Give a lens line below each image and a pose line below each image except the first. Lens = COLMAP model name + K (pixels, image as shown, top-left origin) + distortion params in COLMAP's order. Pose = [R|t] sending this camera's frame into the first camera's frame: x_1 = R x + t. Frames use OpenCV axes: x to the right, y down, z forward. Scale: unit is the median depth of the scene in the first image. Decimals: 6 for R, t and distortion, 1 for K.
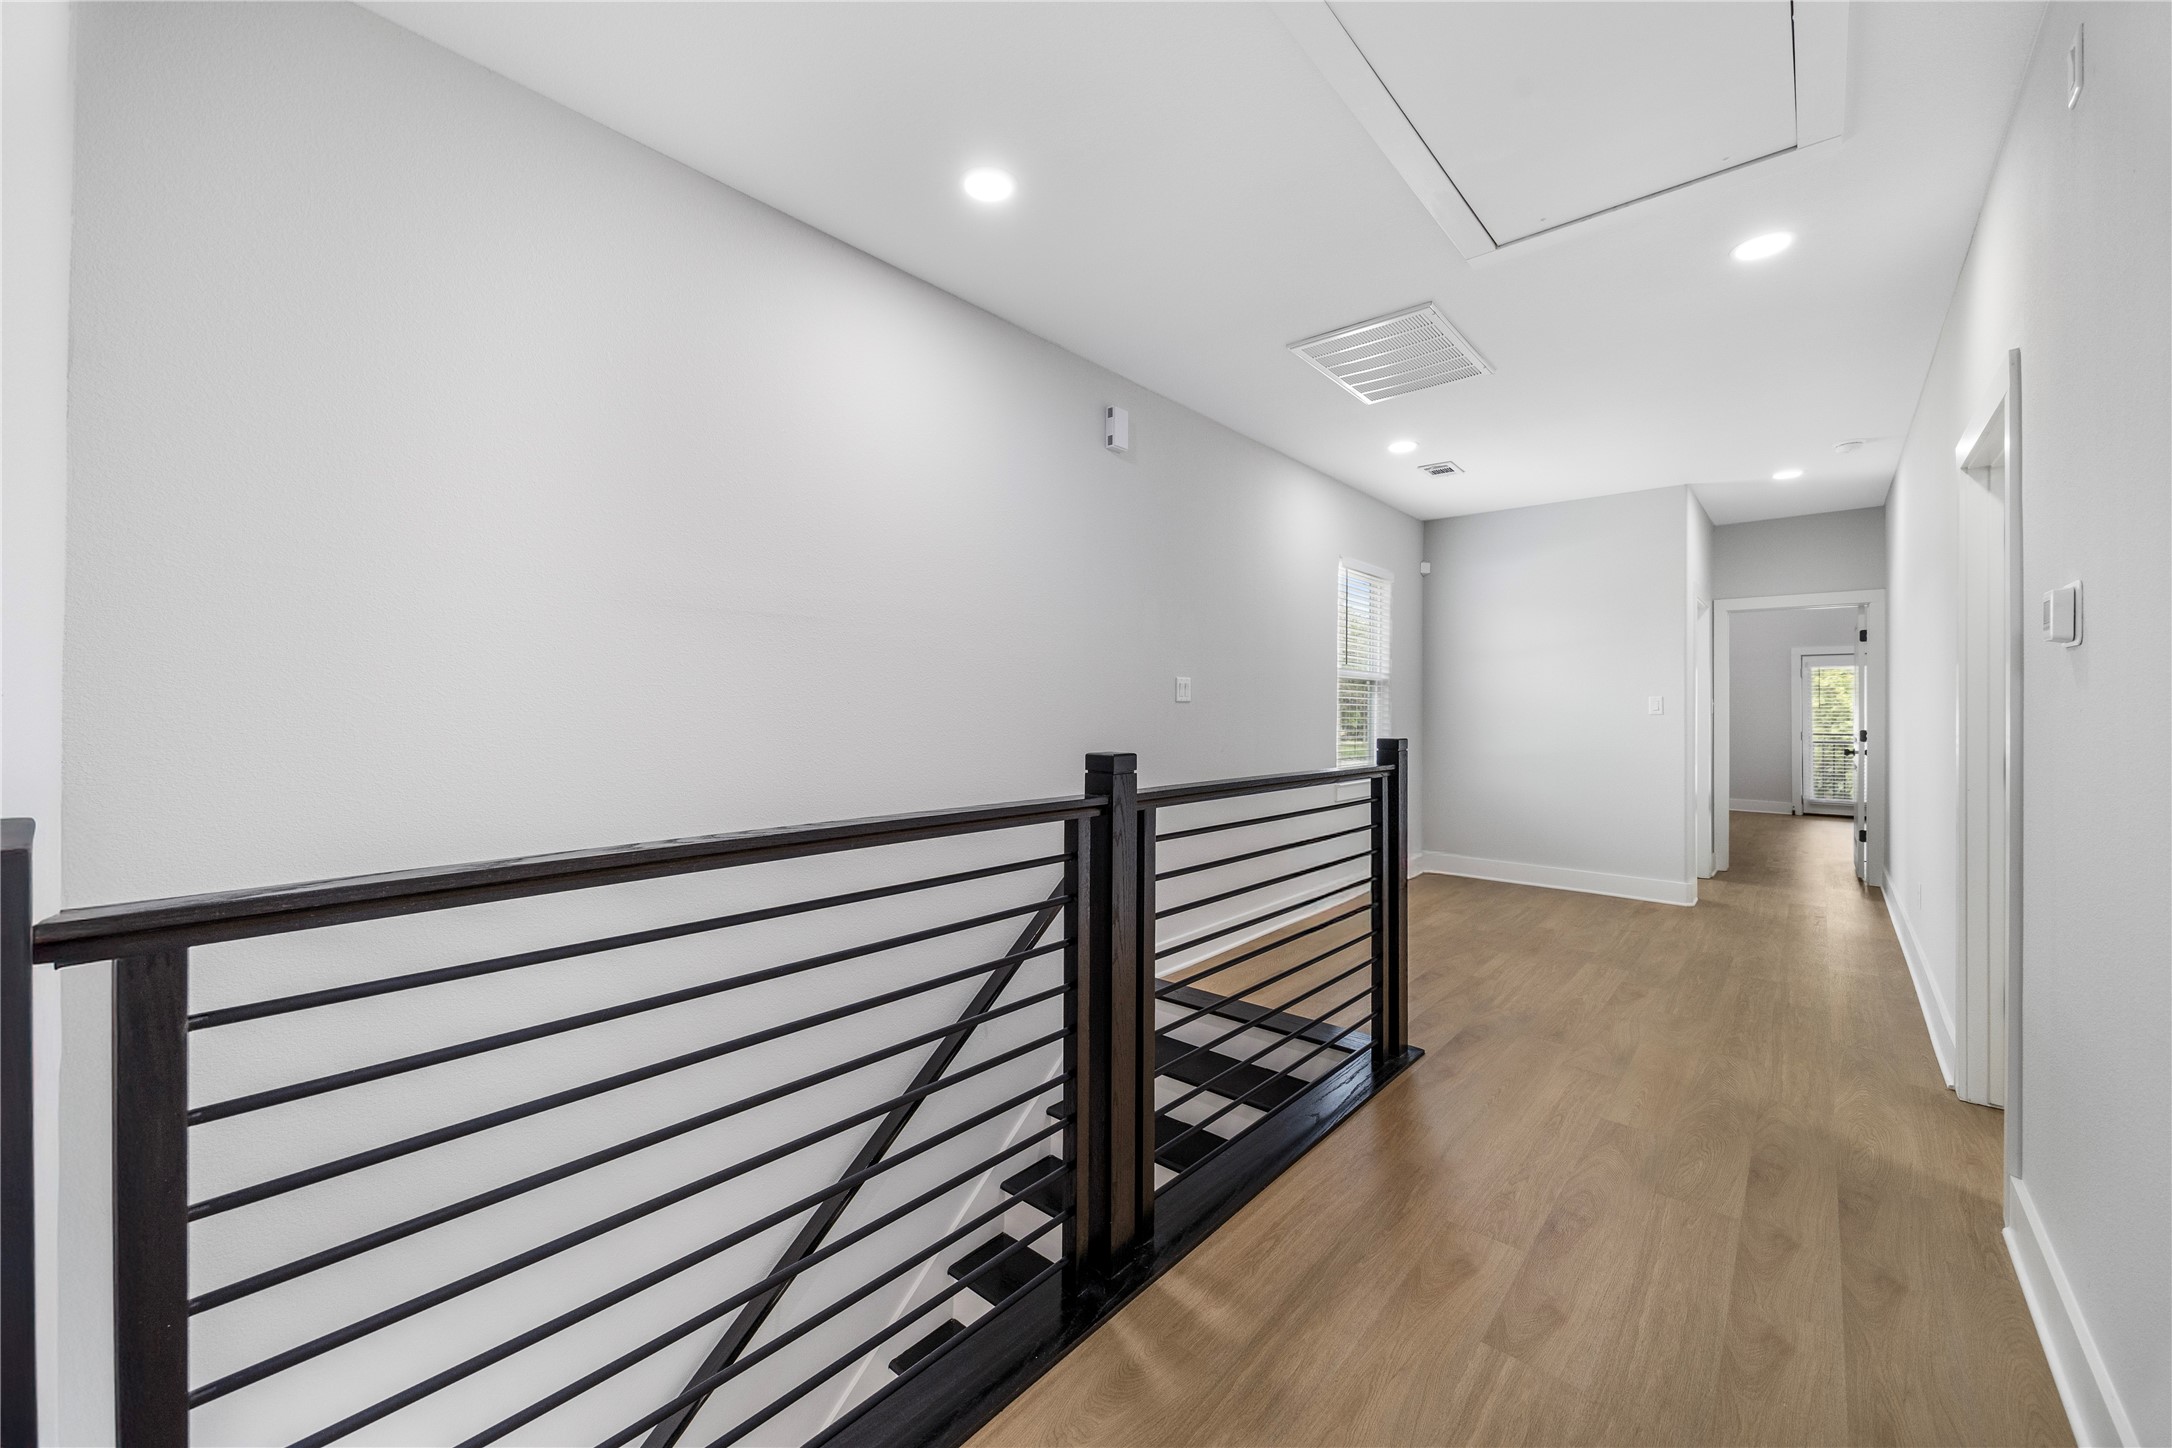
lens RADIAL K [[826.9, 0, 1085.9], [0, 826.9, 716.0], [0, 0, 1]] dist [-0.006896, 0.004346]
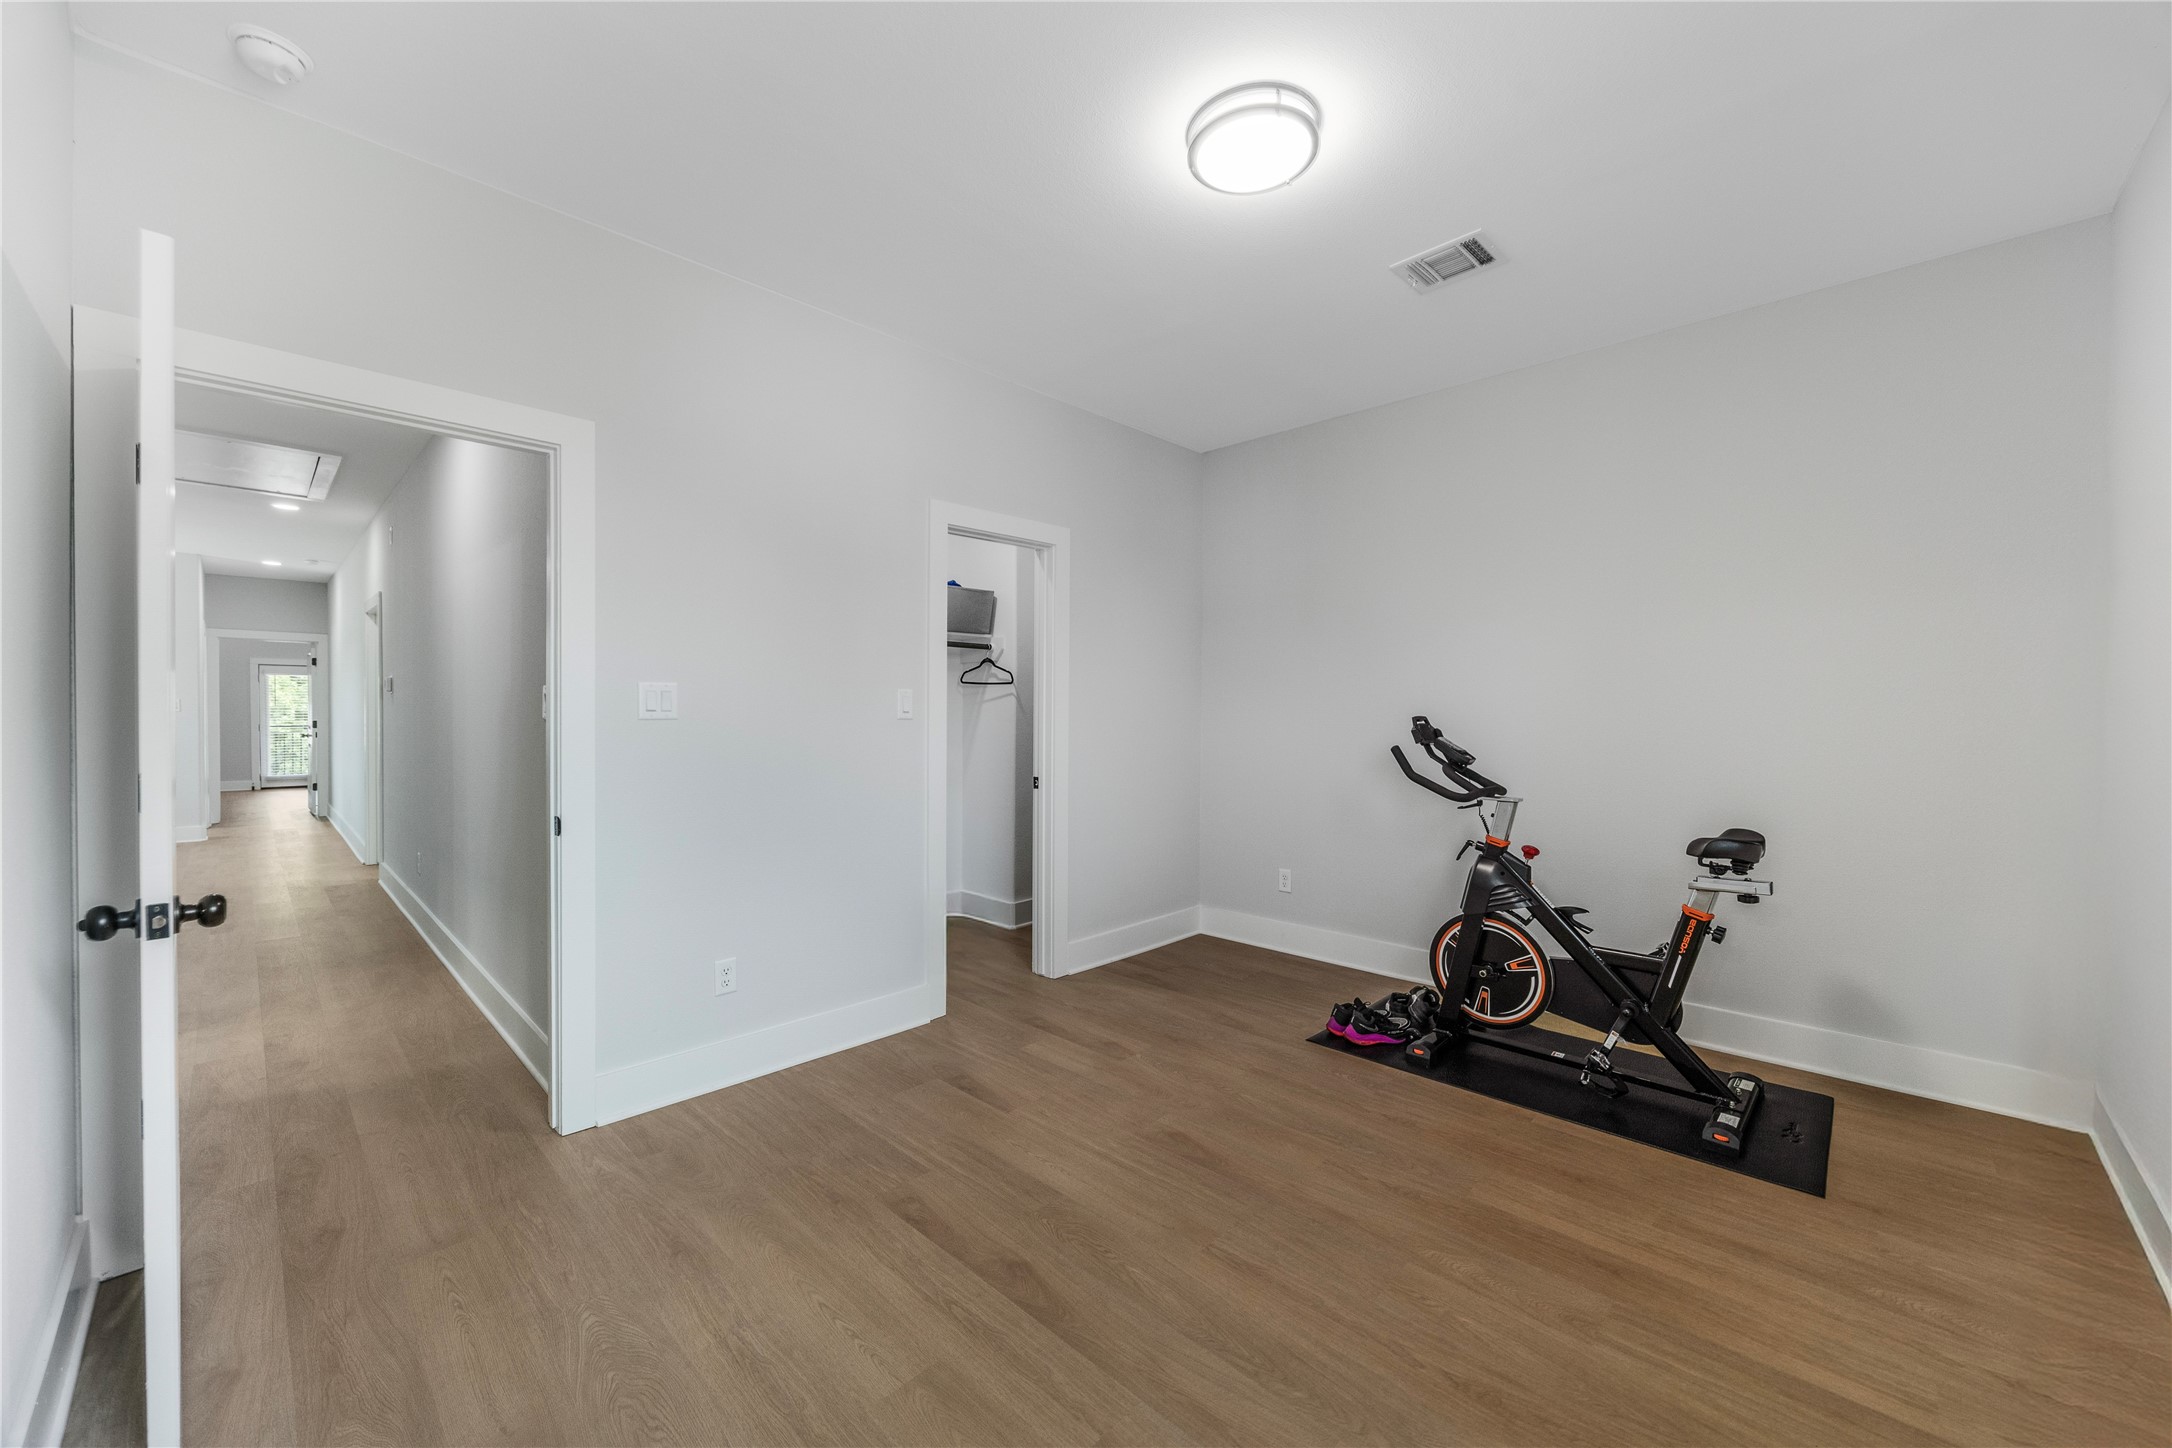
lens RADIAL K [[826.9, 0, 1085.9], [0, 826.9, 716.0], [0, 0, 1]] dist [-0.006896, 0.004346]
pose [[0.046230, -0.007650, 0.998902, -0.575584], [0.000936, 0.999971, 0.007614, -0.002950], [-0.998930, 0.000583, 0.046236, -0.557897]]
